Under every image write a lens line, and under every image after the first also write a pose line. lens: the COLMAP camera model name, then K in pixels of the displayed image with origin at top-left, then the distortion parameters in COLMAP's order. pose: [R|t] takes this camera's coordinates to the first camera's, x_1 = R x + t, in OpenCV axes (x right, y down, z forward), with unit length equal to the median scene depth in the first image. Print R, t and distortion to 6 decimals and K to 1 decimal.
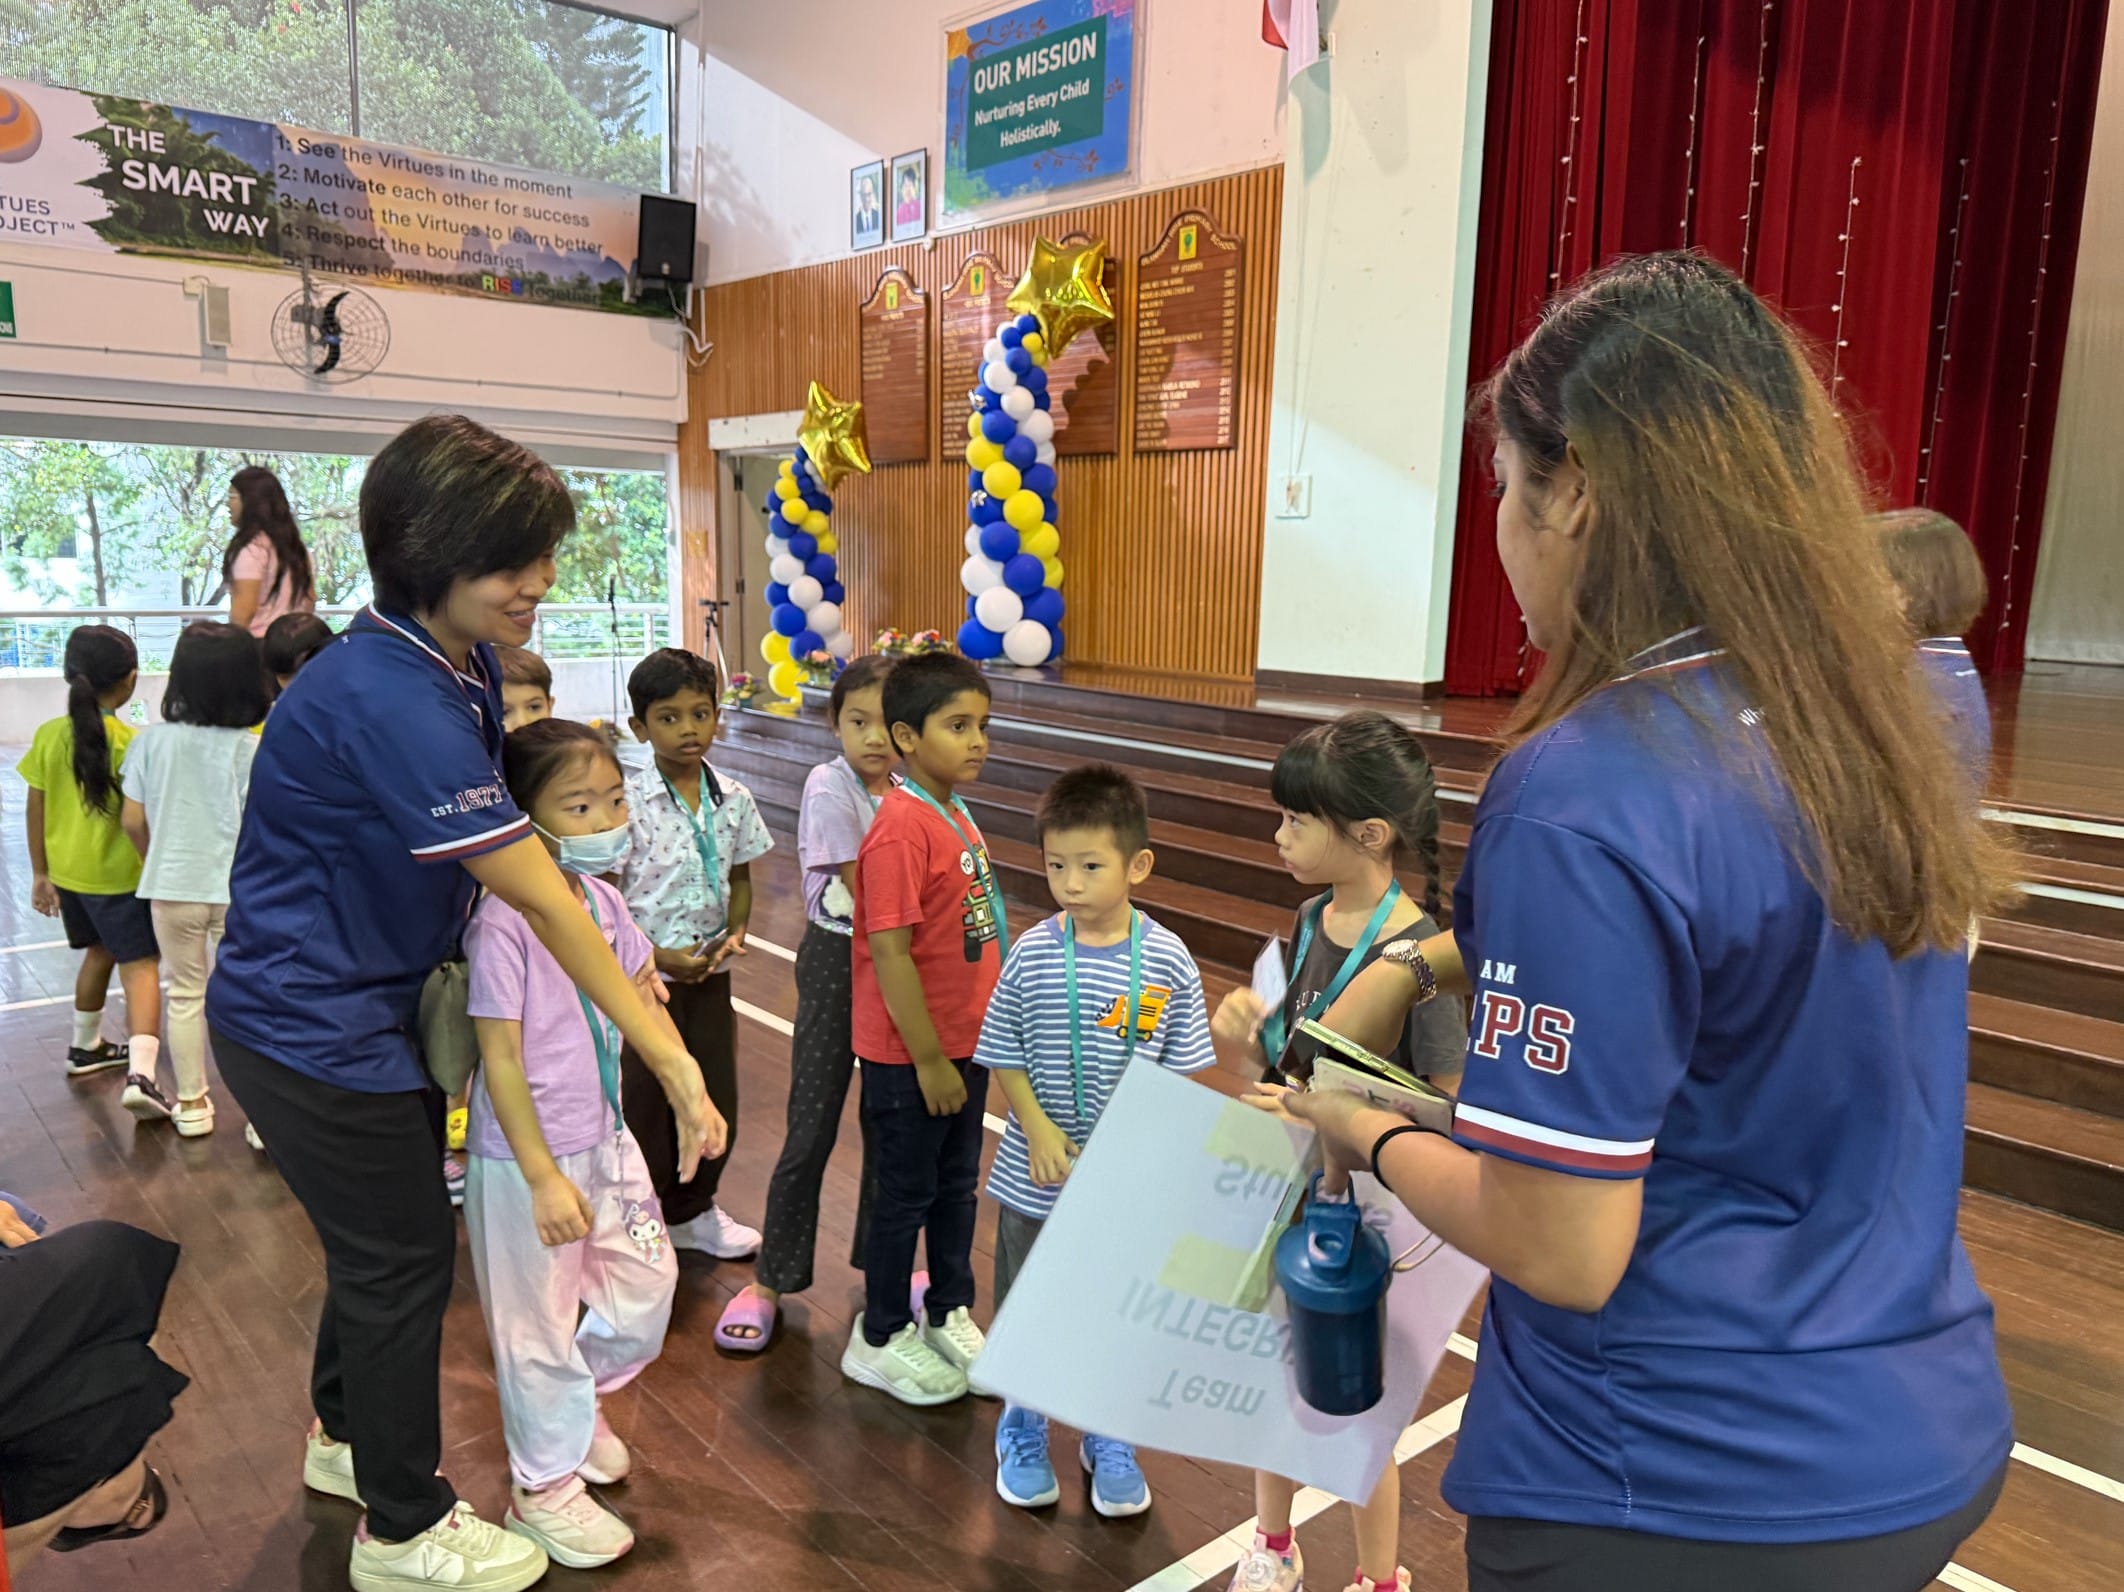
lens RADIAL K [[1602.3, 0, 1077.5], [0, 1602.3, 829.7], [0, 0, 1]] dist [0.031869, -0.068202]
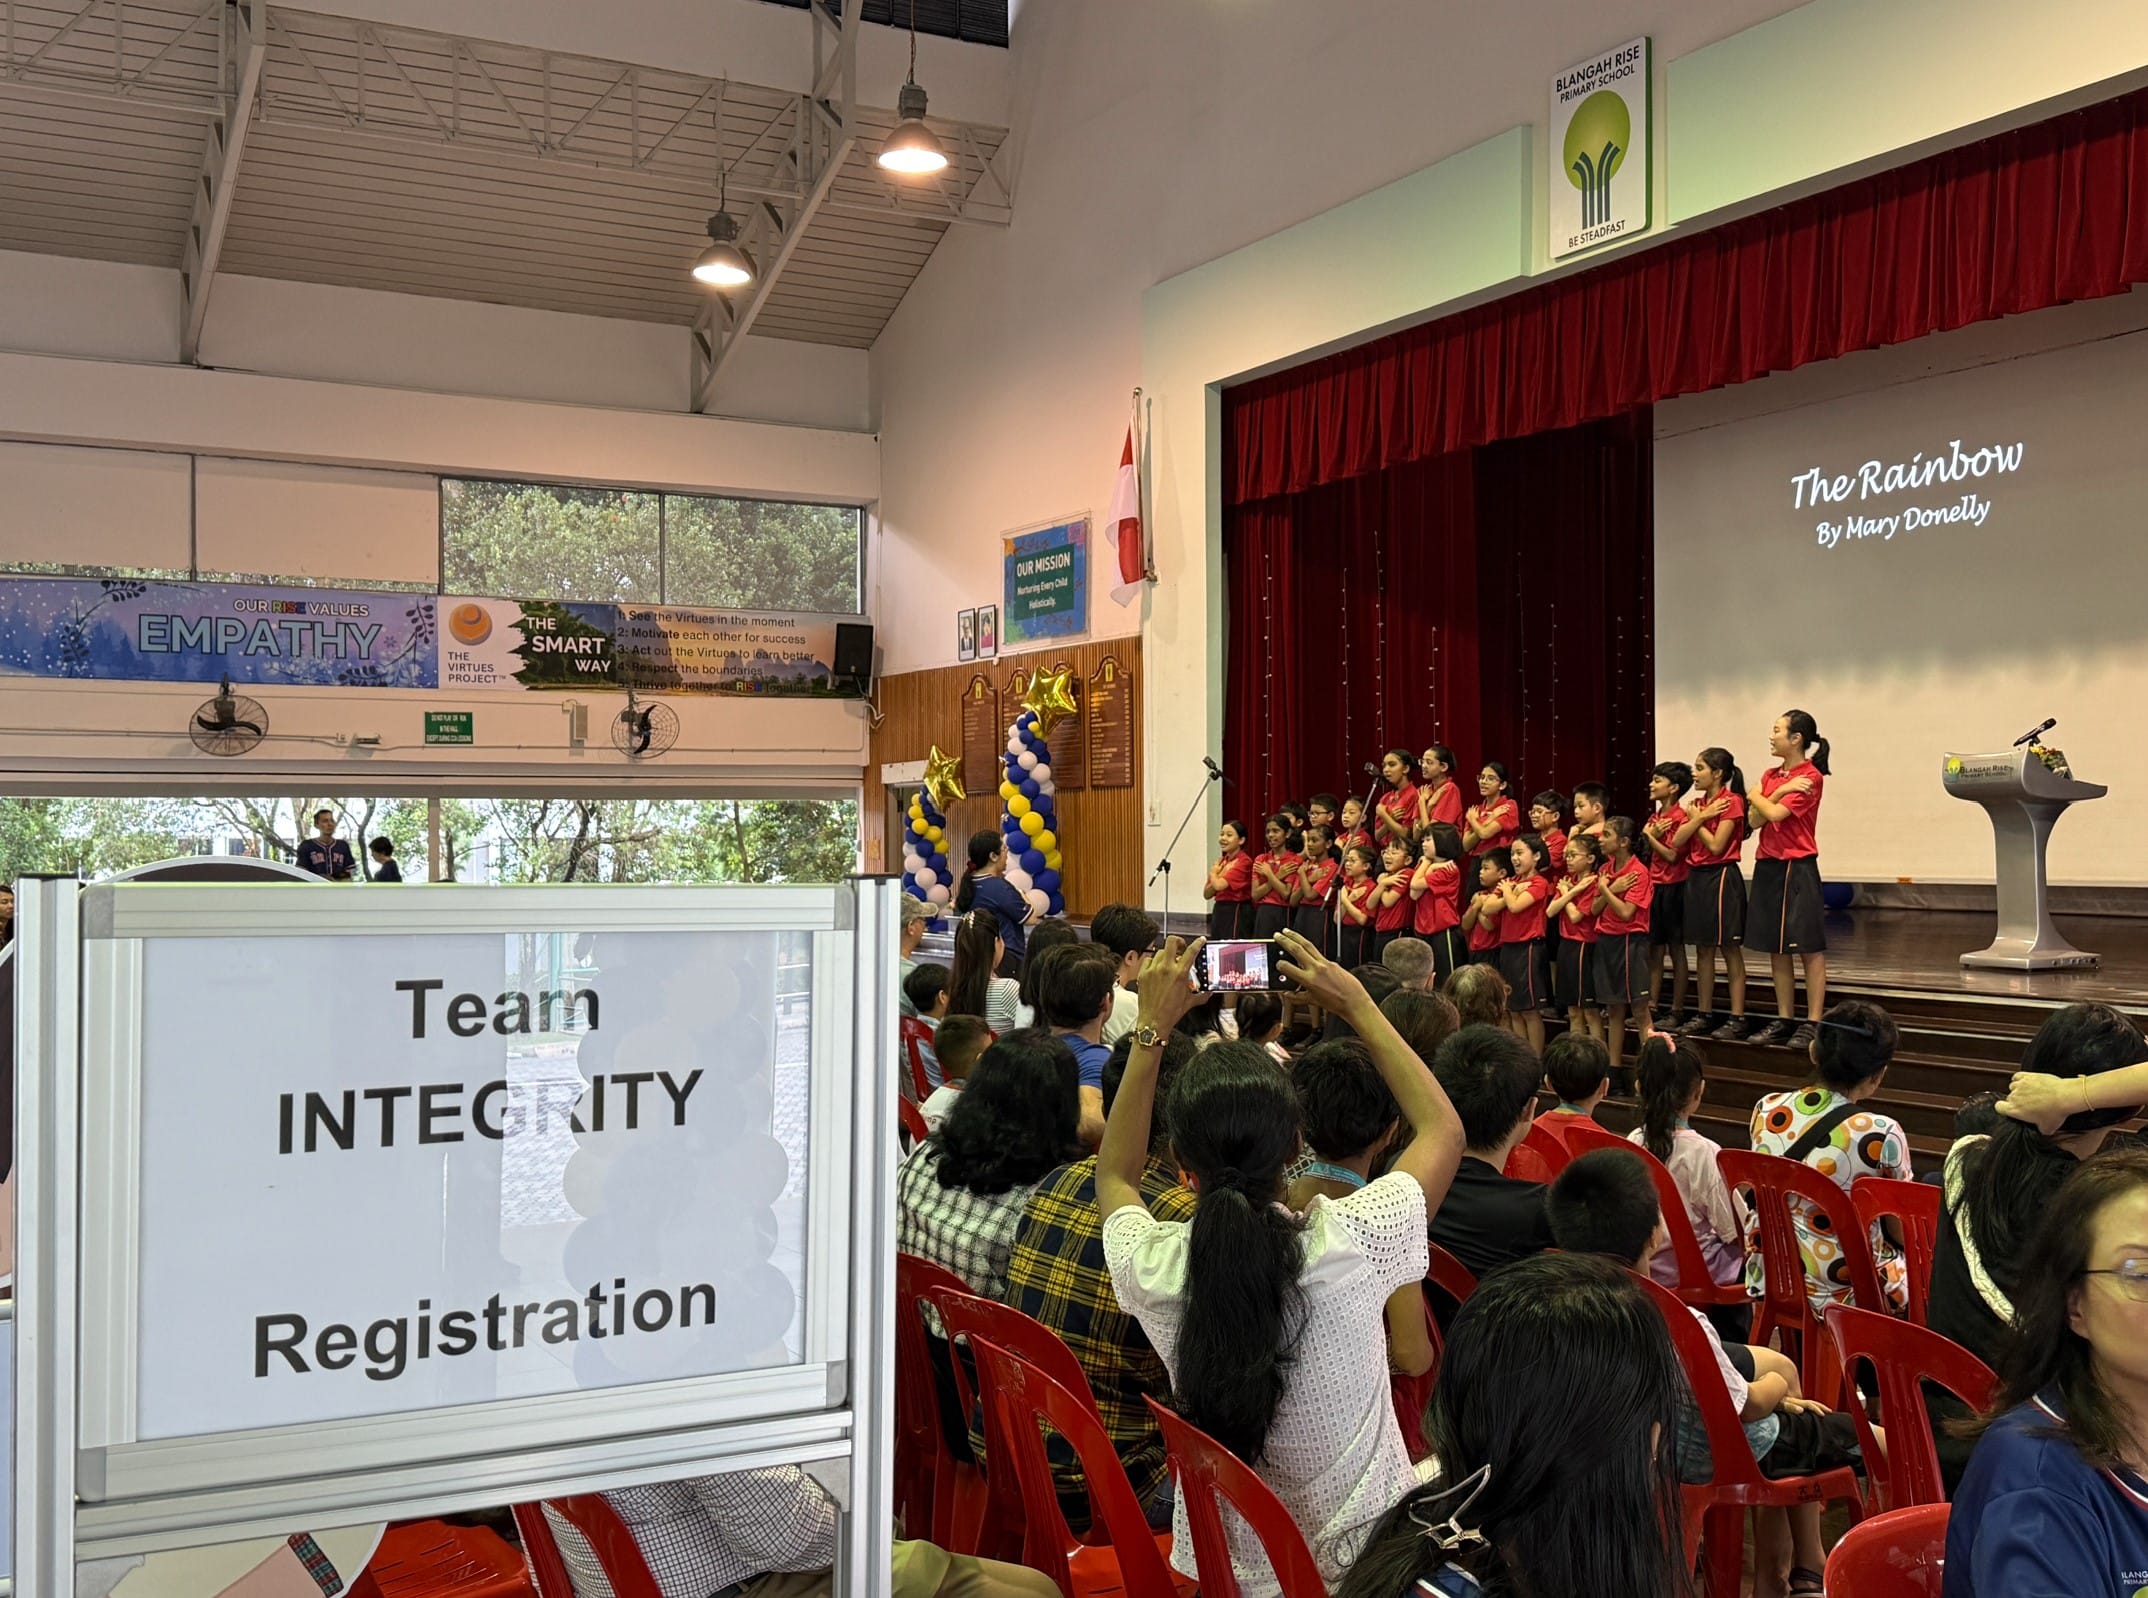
lens RADIAL K [[2013.4, 0, 1072.9], [0, 2013.4, 804.3], [0, 0, 1]] dist [-0.064553, 0.000000]
pose [[0.981078, -0.039333, -0.189574, 0.339440], [0.002337, 0.981482, -0.191541, 0.153950], [0.193598, 0.187474, 0.963002, -0.851079]]
